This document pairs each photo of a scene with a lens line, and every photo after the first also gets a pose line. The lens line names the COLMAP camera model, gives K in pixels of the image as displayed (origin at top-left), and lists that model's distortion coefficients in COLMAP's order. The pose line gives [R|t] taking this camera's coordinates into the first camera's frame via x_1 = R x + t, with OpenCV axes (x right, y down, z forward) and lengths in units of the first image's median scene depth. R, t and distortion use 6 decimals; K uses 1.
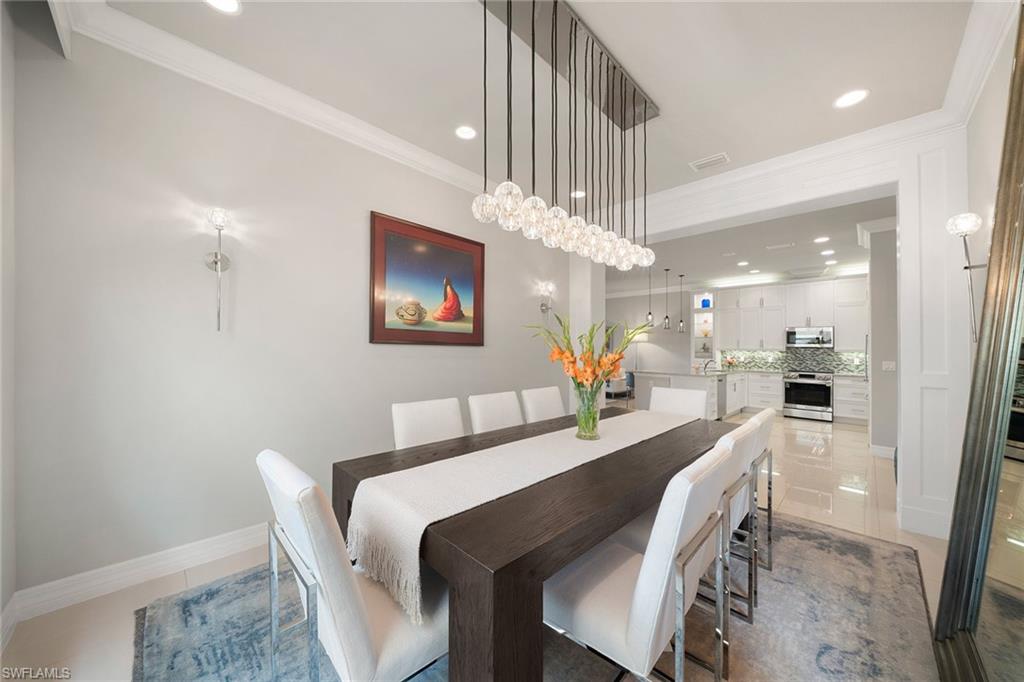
lens RADIAL K [[356.5, 0, 511.6], [0, 356.5, 345.7], [0, 0, 1]] dist [0.018184, -0.007780]
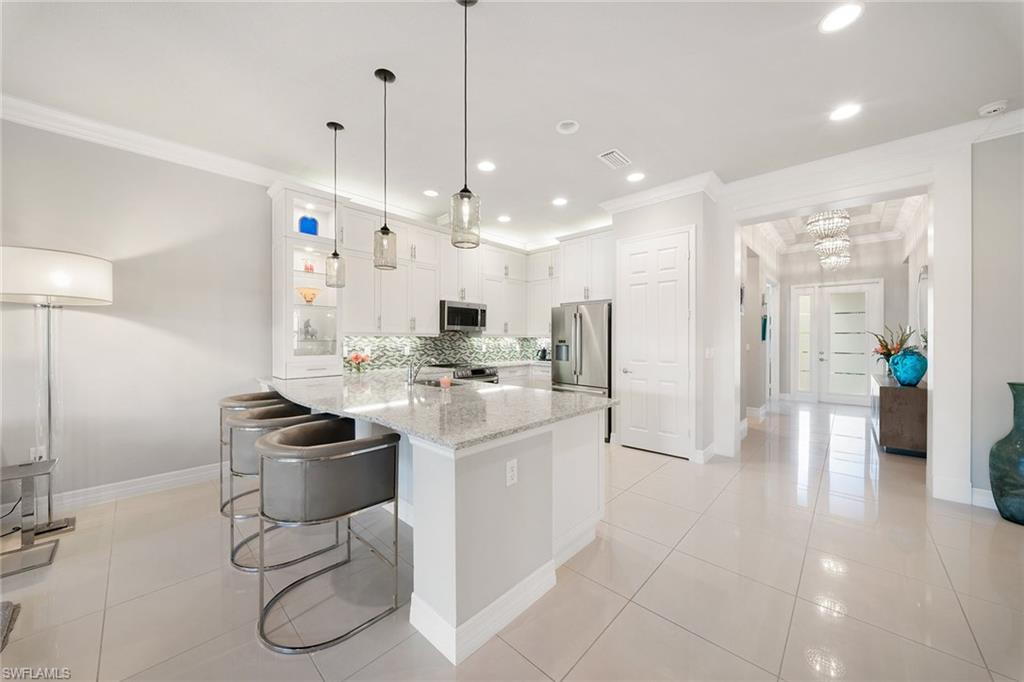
lens RADIAL K [[356.5, 0, 511.6], [0, 356.5, 345.7], [0, 0, 1]] dist [0.018184, -0.007780]
pose [[-0.028116, -0.037015, 0.998919, 0.261346], [-0.010429, 0.999271, 0.036734, 0.014363], [-0.999550, -0.009385, -0.028481, 1.875585]]
